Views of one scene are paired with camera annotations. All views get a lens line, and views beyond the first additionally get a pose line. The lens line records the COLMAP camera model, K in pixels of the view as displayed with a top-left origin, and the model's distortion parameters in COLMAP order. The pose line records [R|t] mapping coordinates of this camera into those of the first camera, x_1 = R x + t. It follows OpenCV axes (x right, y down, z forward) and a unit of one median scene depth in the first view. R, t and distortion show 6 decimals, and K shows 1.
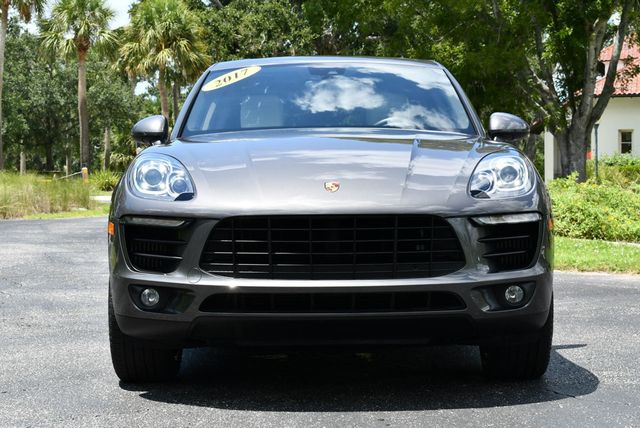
lens RADIAL K [[1343.3, 0, 320.0], [0, 1343.3, 214.0], [0, 0, 1]] dist [0.008863, -0.078769]
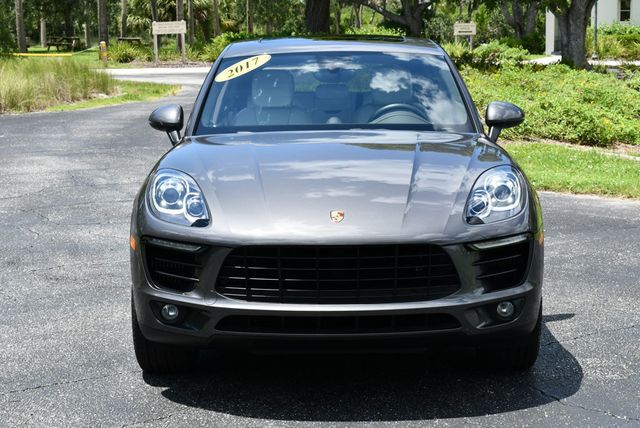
lens RADIAL K [[1286.0, 0, 320.0], [0, 1286.0, 214.0], [0, 0, 1]] dist [-0.011648, 0.054042]
pose [[0.999972, -0.000611, -0.007467, 0.002388], [0.001509, 0.992669, 0.120853, -0.128549], [0.007338, -0.120861, 0.992642, -0.019970]]
